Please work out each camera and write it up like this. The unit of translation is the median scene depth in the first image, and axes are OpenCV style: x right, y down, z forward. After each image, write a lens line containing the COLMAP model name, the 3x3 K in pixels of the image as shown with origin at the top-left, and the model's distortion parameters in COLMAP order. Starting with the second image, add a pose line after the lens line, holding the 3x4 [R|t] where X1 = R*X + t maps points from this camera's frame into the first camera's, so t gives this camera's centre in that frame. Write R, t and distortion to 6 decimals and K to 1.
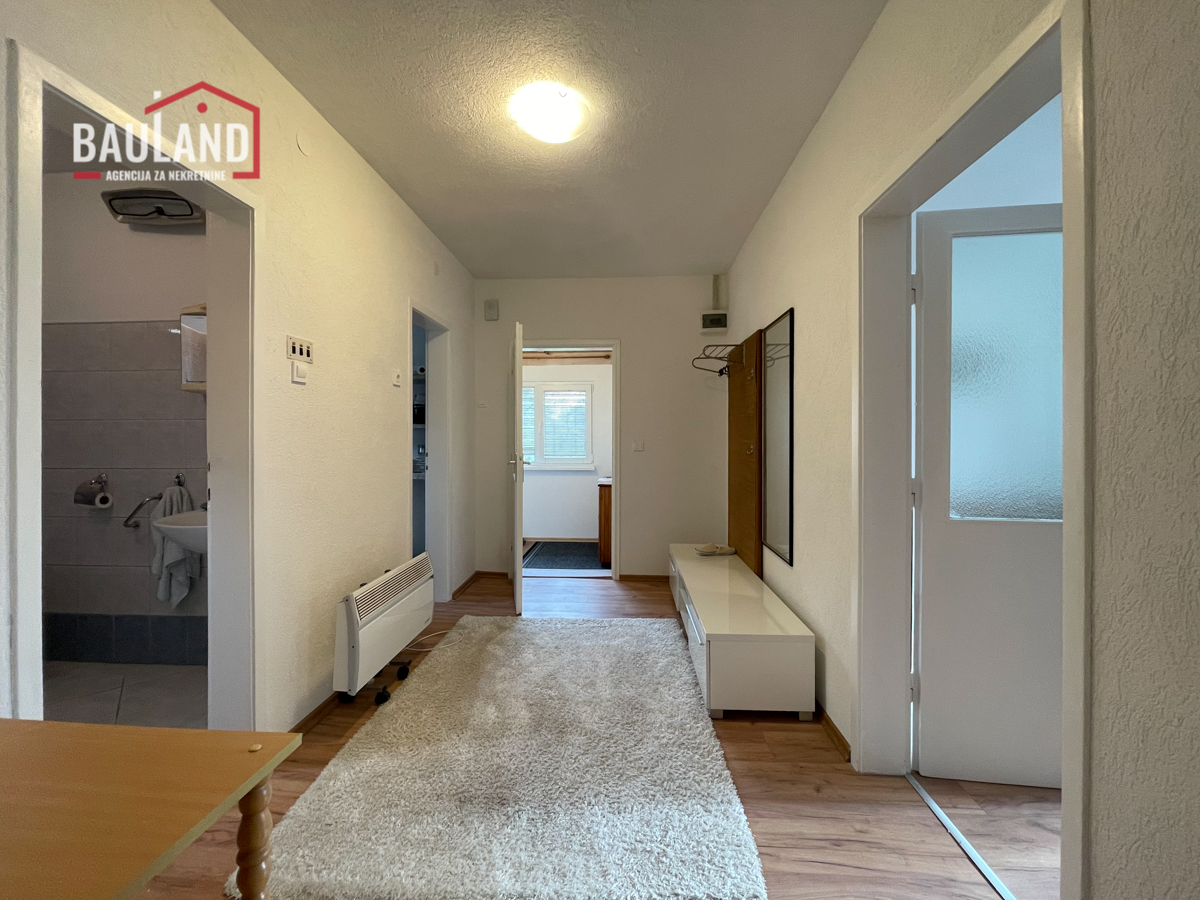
lens RADIAL K [[481.5, 0, 600.0], [0, 481.5, 450.0], [0, 0, 1]] dist [-0.001005, -0.000321]
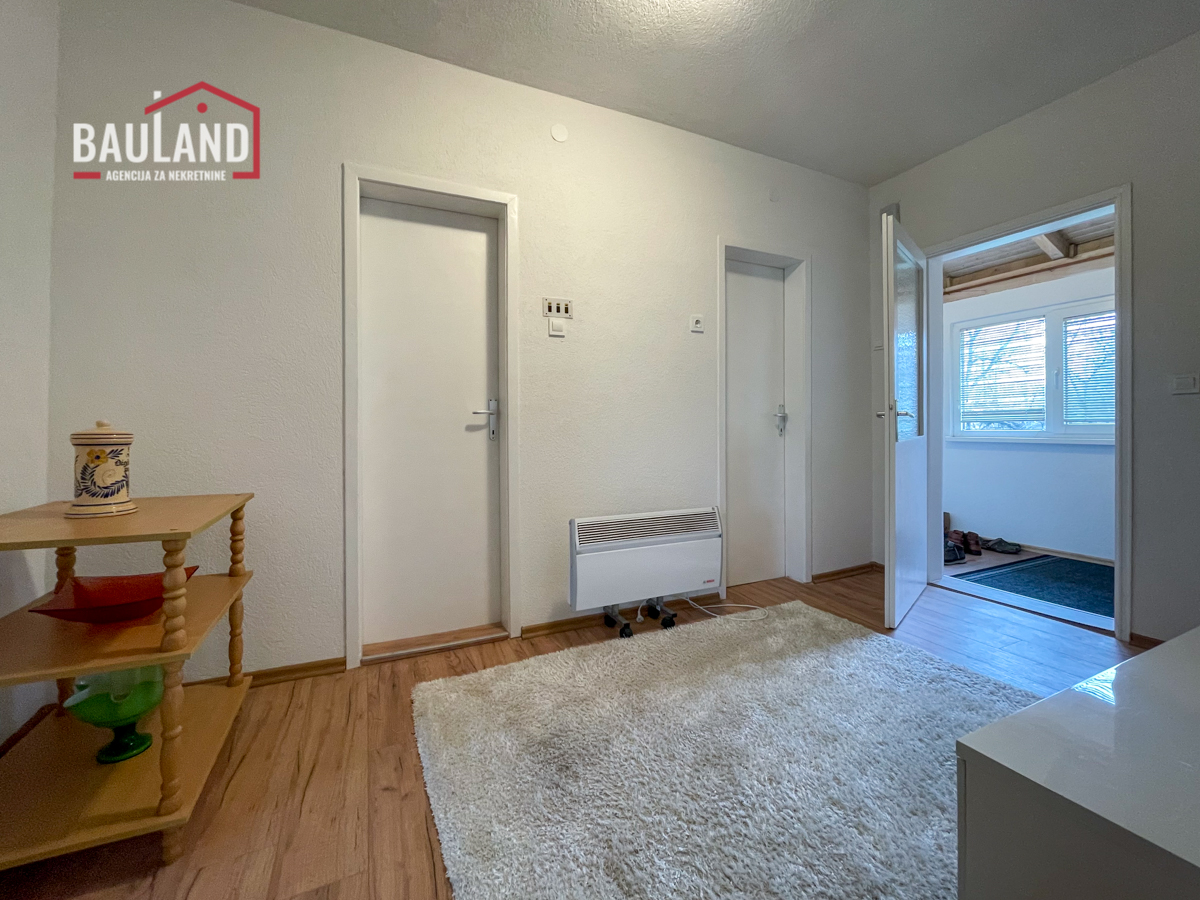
lens RADIAL K [[497.4, 0, 599.9], [0, 497.4, 425.3], [0, 0, 1]] dist [0.000759, -0.000427]
pose [[0.491464, 0.002889, -0.870893, 0.465330], [-0.010500, 0.999941, -0.002609, 0.078257], [0.870834, 0.010427, 0.491466, 0.447507]]
